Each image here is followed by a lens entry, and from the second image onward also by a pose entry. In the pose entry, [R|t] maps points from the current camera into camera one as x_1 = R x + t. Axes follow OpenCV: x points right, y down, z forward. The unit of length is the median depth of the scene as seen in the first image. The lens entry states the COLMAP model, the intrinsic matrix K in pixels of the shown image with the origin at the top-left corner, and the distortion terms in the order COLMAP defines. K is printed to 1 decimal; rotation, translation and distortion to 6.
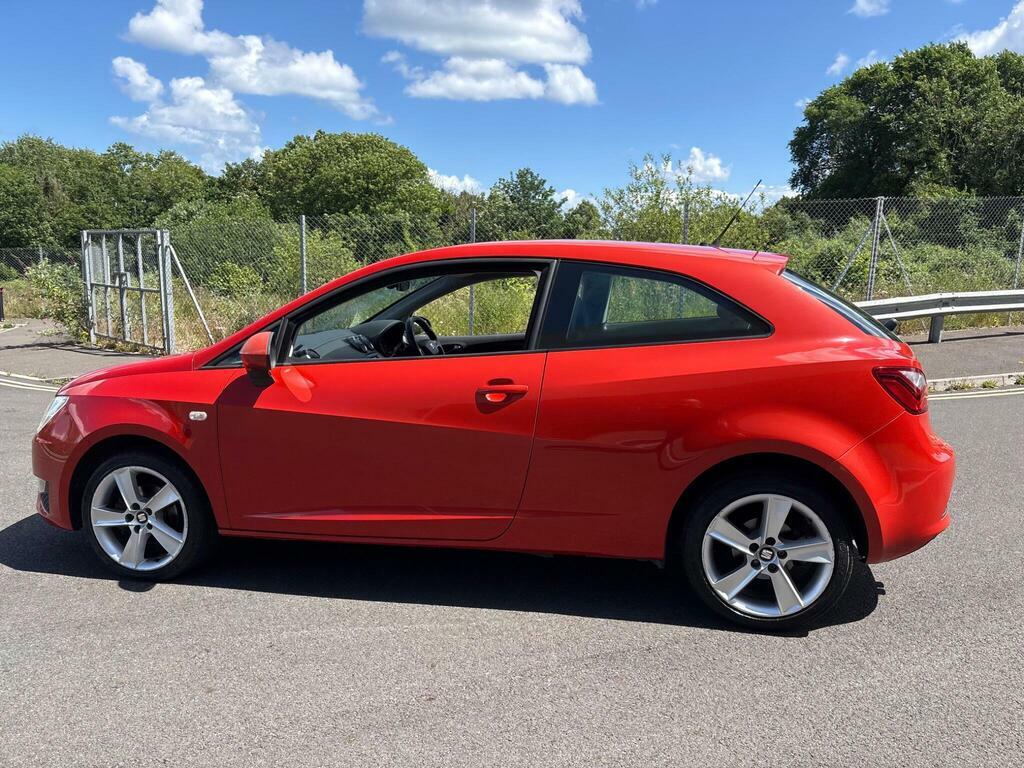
lens RADIAL K [[771.2, 0, 521.1], [0, 771.2, 382.8], [0, 0, 1]] dist [0.025301, -0.006907]
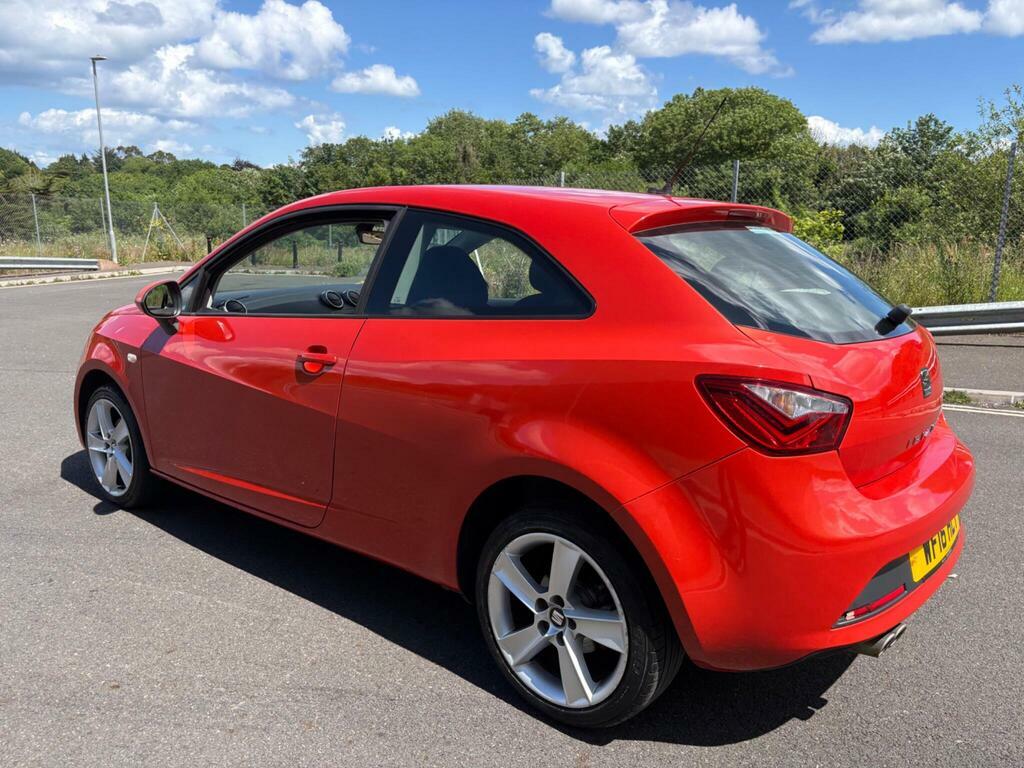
lens RADIAL K [[772.9, 0, 518.6], [0, 772.9, 371.3], [0, 0, 1]] dist [0.041536, -0.043941]
pose [[0.888940, 0.097256, -0.447579, 0.107313], [-0.081650, 0.995193, 0.054085, -0.008026], [0.450687, -0.011533, 0.892607, 0.061939]]
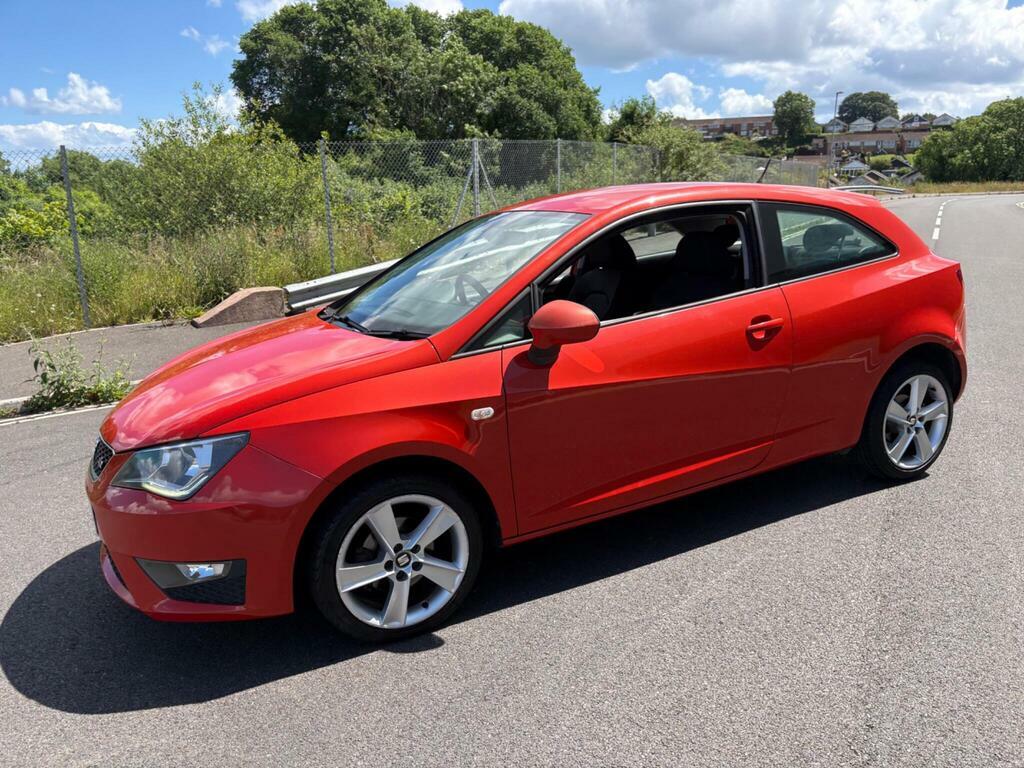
lens RADIAL K [[773.1, 0, 518.2], [0, 773.1, 386.0], [0, 0, 1]] dist [0.048281, -0.050148]
pose [[0.767412, -0.183538, 0.614322, -0.183417], [0.135598, 0.982939, 0.124278, -0.017040], [-0.626651, -0.012072, 0.779207, 0.070741]]
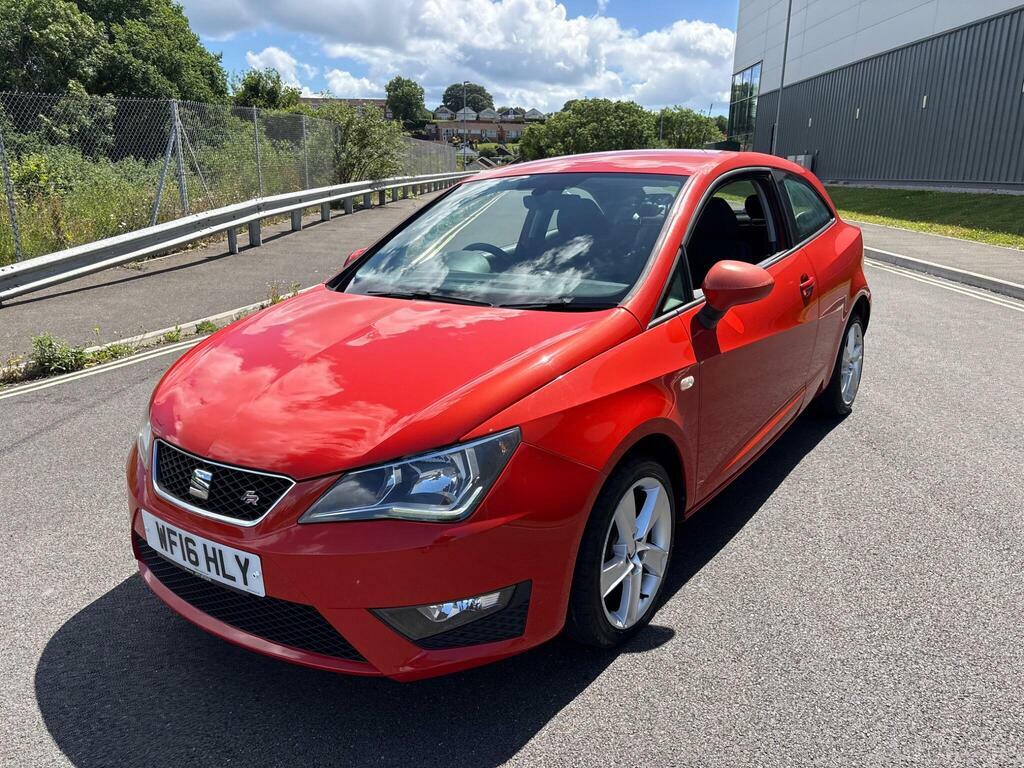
lens RADIAL K [[778.2, 0, 510.1], [0, 778.2, 380.5], [0, 0, 1]] dist [0.016921, -0.005117]
pose [[0.402949, -0.249730, 0.880492, -0.243034], [0.149585, 0.967087, 0.205835, -0.030250], [-0.902915, 0.048767, 0.427043, 0.172032]]
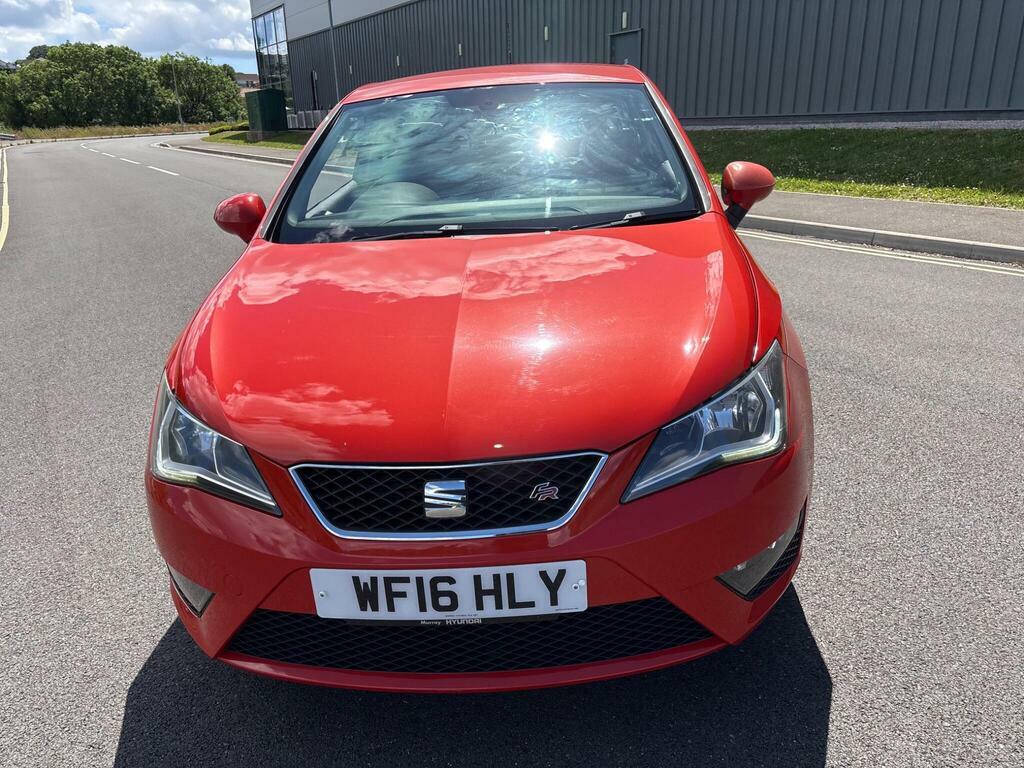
lens RADIAL K [[785.7, 0, 520.0], [0, 785.7, 381.7], [0, 0, 1]] dist [0.043829, -0.069947]
pose [[-0.173742, -0.321819, 0.930723, -0.238168], [0.184294, 0.917775, 0.351745, -0.039380], [-0.967393, 0.232640, -0.100146, 0.277539]]
